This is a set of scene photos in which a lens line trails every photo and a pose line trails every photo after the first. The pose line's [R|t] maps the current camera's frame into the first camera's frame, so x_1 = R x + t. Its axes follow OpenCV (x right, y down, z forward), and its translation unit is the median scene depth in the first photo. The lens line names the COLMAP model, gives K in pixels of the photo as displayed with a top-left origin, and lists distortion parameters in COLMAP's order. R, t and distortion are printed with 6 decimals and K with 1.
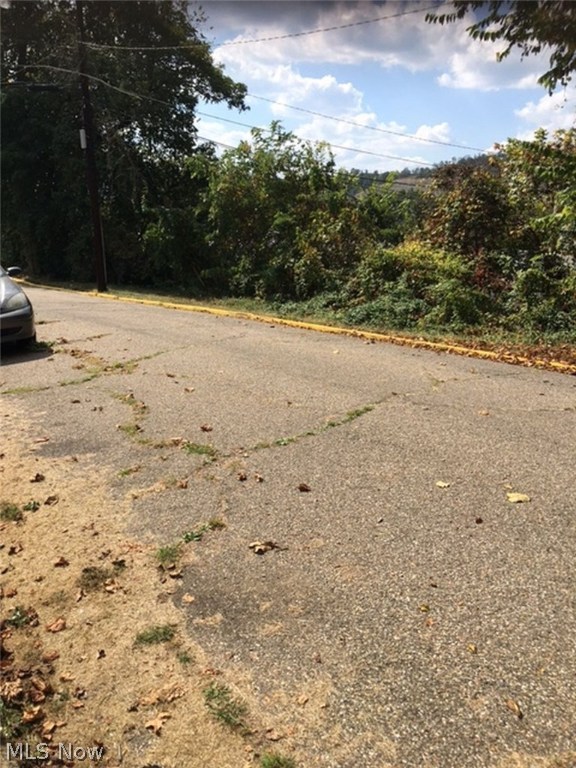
lens RADIAL K [[651.3, 0, 288.3], [0, 651.3, 383.3], [0, 0, 1]] dist [0.047412, -0.007707]
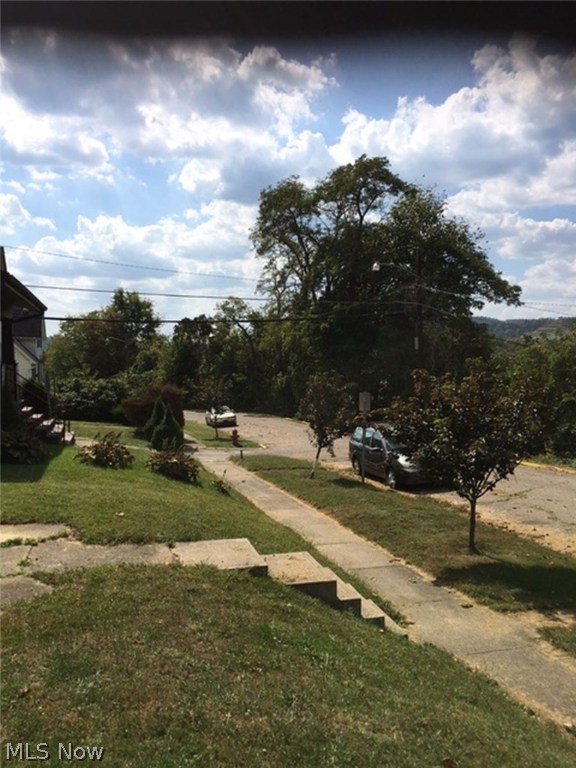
lens RADIAL K [[651.3, 0, 286.1], [0, 651.3, 382.9], [0, 0, 1]] dist [0.047412, -0.007707]
pose [[0.942251, -0.008718, -0.334793, -0.069787], [-0.061335, 0.978262, -0.198096, 0.019764], [0.329242, 0.207191, 0.921234, -0.318008]]
